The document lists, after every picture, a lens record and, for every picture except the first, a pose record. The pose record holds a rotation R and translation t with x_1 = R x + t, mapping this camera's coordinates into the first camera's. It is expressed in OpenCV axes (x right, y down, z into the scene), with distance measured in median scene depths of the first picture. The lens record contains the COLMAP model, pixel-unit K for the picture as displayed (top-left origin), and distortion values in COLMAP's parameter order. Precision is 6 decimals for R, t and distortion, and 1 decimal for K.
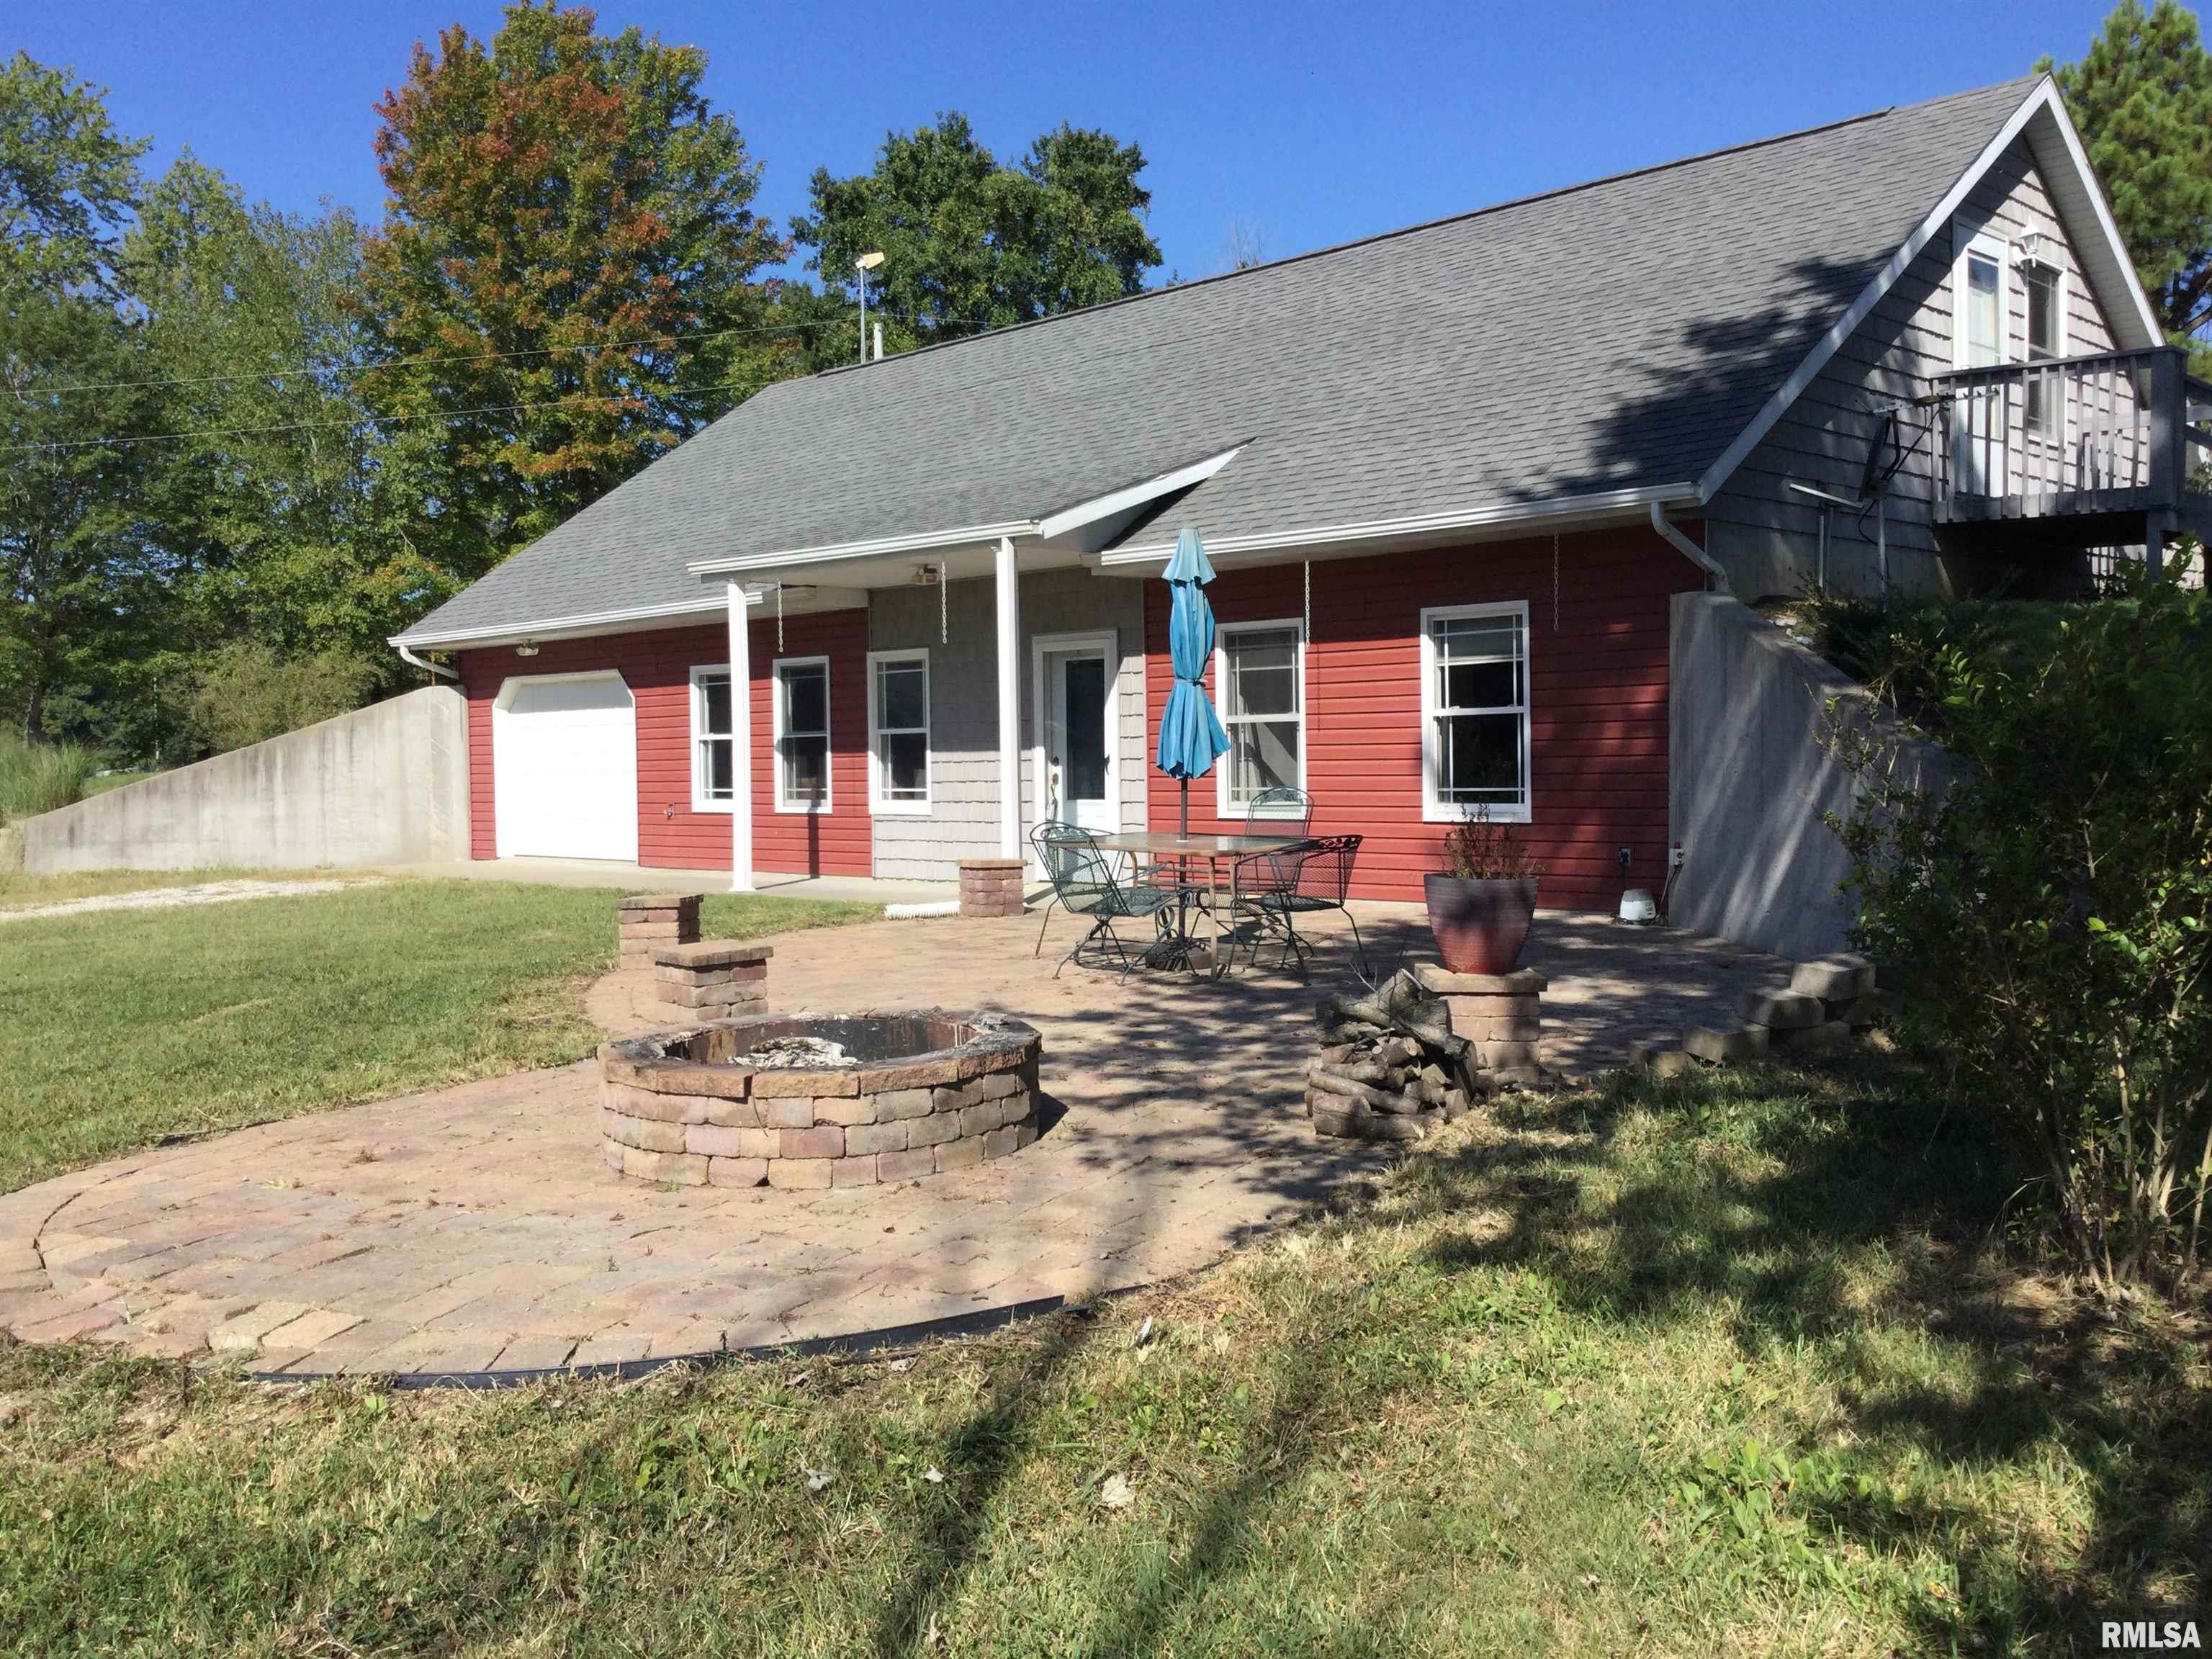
lens RADIAL K [[2015.3, 0, 1105.8], [0, 2015.3, 827.2], [0, 0, 1]] dist [0.111309, -0.231415]
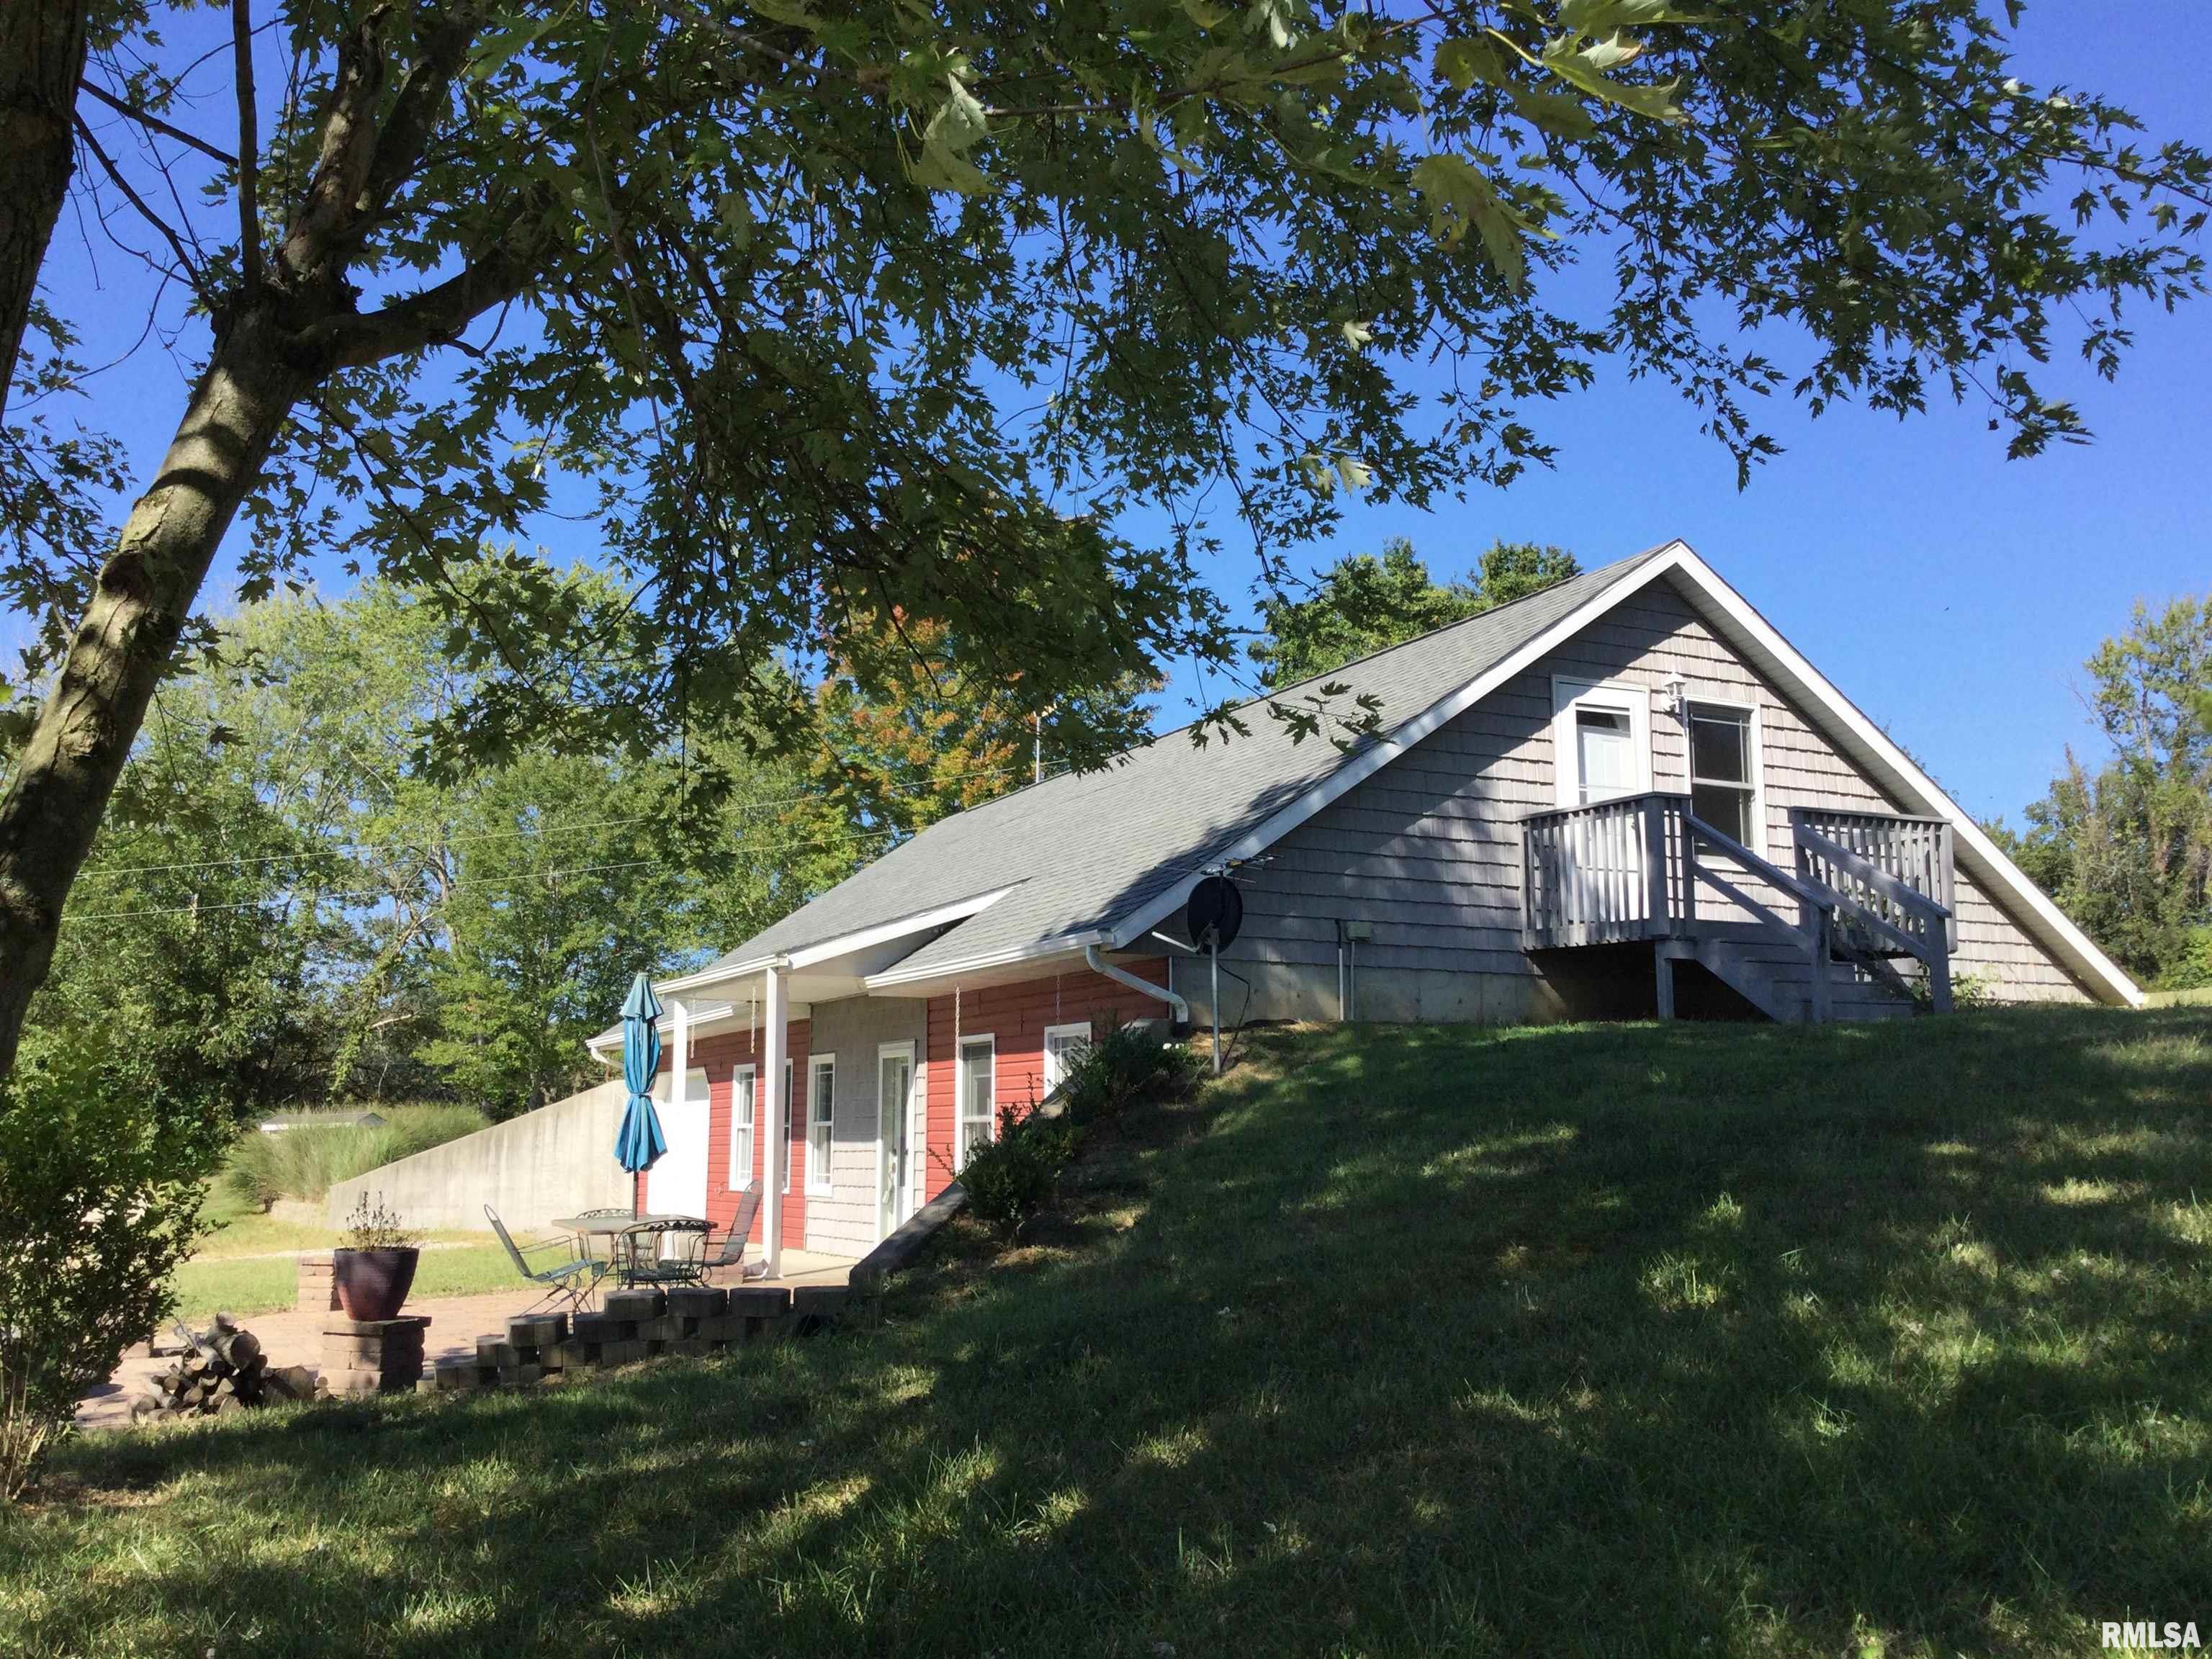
lens RADIAL K [[2015.3, 0, 1105.8], [0, 2015.3, 827.2], [0, 0, 1]] dist [0.111309, -0.231415]
pose [[0.949674, -0.031761, -0.311625, 0.444611], [-0.026657, 0.983043, -0.181427, -0.008124], [0.312103, 0.180604, 0.932724, -0.083999]]
